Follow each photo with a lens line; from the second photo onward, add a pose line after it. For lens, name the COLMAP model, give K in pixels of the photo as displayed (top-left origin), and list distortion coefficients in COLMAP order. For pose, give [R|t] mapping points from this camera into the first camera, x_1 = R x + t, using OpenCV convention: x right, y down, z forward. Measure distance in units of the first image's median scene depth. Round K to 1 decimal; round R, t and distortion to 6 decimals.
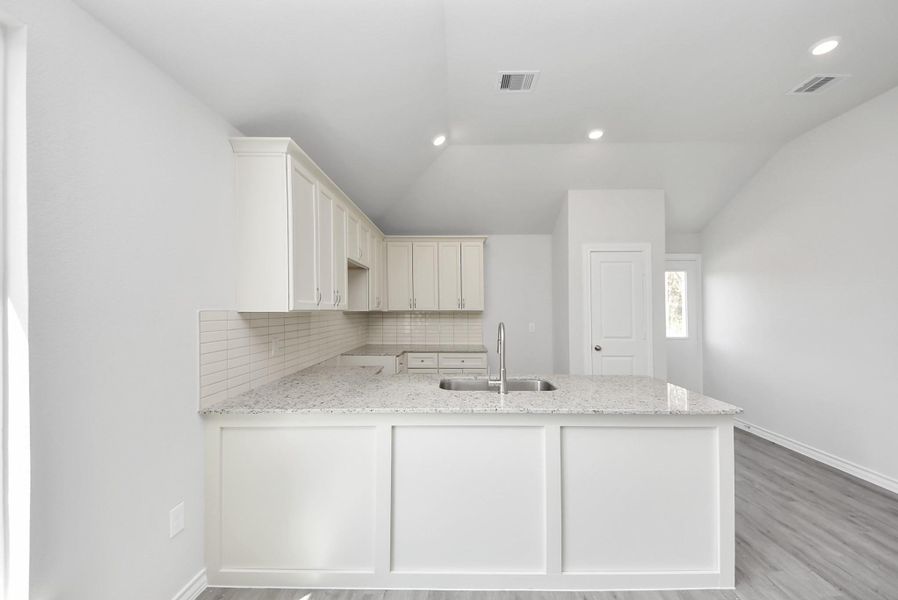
lens RADIAL K [[342.8, 0, 449.0], [0, 342.8, 309.5], [0, 0, 1]] dist [0.025917, -0.017989]
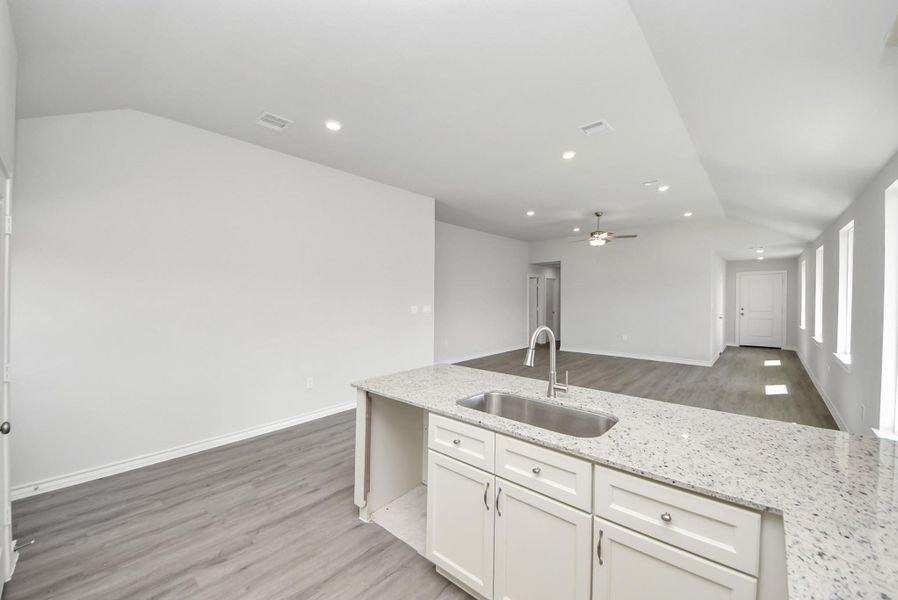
lens RADIAL K [[349.1, 0, 449.2], [0, 349.1, 302.3], [0, 0, 1]] dist [0.043854, -0.034445]
pose [[-0.754586, -0.009222, 0.656137, -0.144688], [0.002076, 0.999863, 0.016441, -0.019099], [-0.656198, 0.013768, -0.754463, 0.956935]]
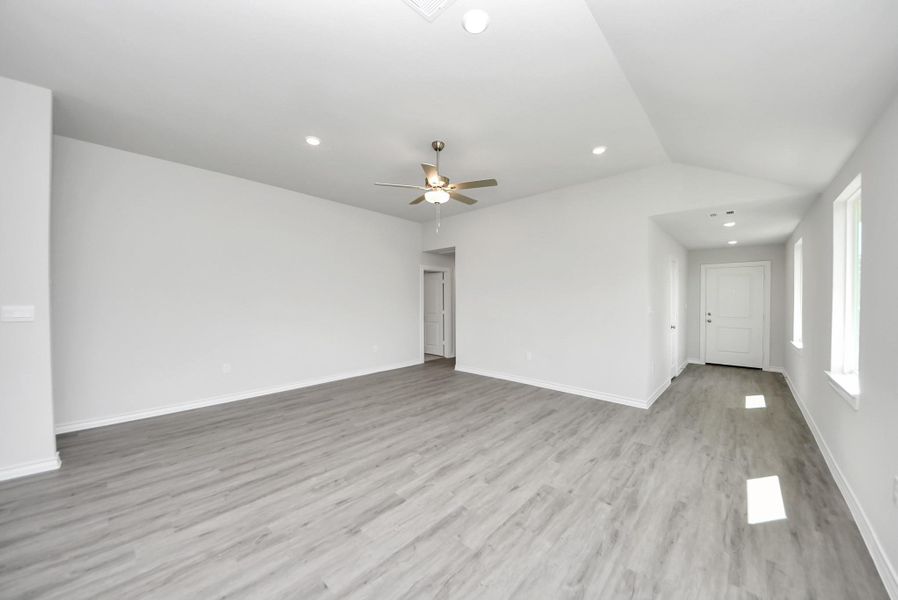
lens RADIAL K [[319.2, 0, 451.8], [0, 319.2, 303.6], [0, 0, 1]] dist [0.035876, -0.024146]
pose [[-0.748909, -0.011389, 0.662575, -0.180467], [-0.003336, 0.999904, 0.013417, -0.001116], [-0.662665, 0.007838, -0.748875, -0.126047]]
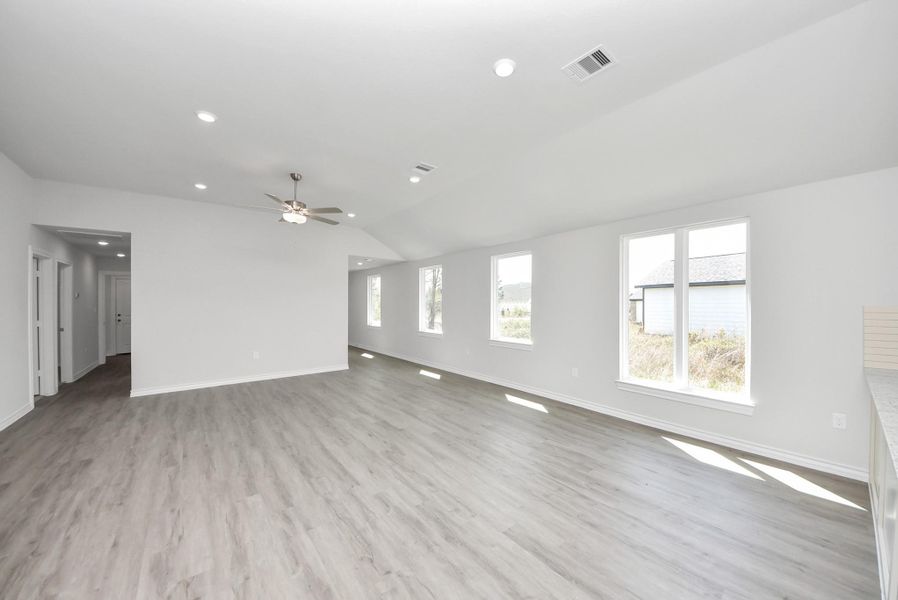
lens RADIAL K [[321.5, 0, 460.9], [0, 321.5, 305.0], [0, 0, 1]] dist [0.012275, -0.011453]
pose [[-0.756992, -0.000329, -0.653424, 0.678621], [-0.001787, 0.999997, 0.001567, 0.000287], [0.653422, 0.002354, -0.756990, 0.375614]]
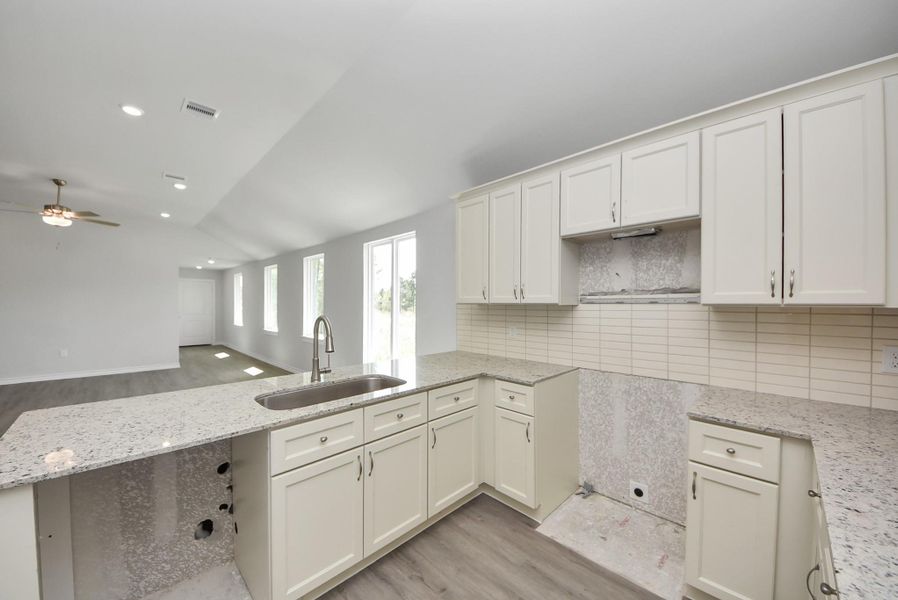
lens RADIAL K [[328.7, 0, 464.7], [0, 328.7, 302.5], [0, 0, 1]] dist [0.026313, -0.020299]
pose [[-0.676549, -0.006549, -0.736369, 0.289570], [-0.003380, 0.999978, -0.005788, 0.004115], [0.736390, -0.001426, -0.676556, 1.001832]]
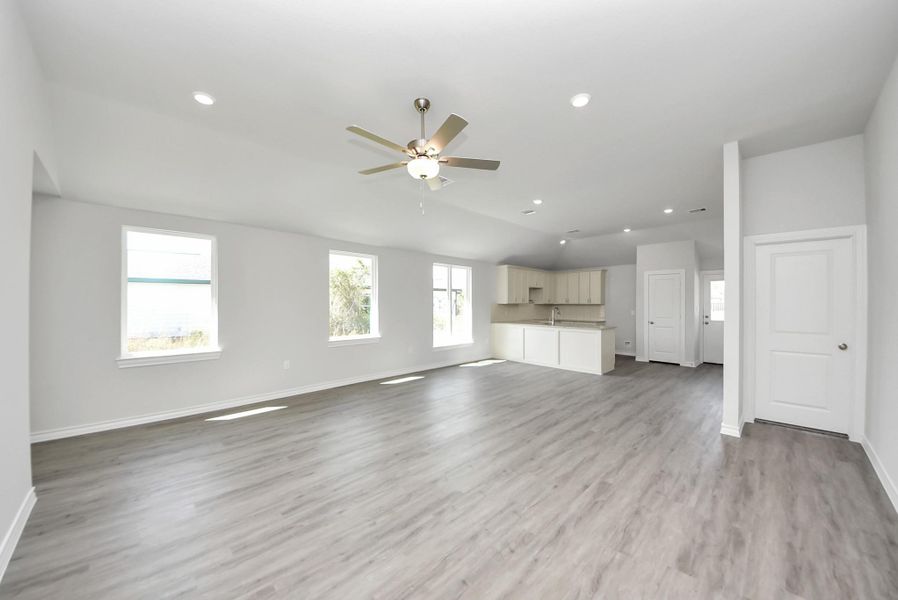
lens RADIAL K [[316.3, 0, 453.7], [0, 316.3, 300.4], [0, 0, 1]] dist [0.036283, -0.023364]
pose [[0.712488, -0.005424, -0.701663, 0.916708], [-0.001858, 0.999952, -0.009616, 0.002226], [0.701682, 0.008155, 0.712444, -1.159626]]
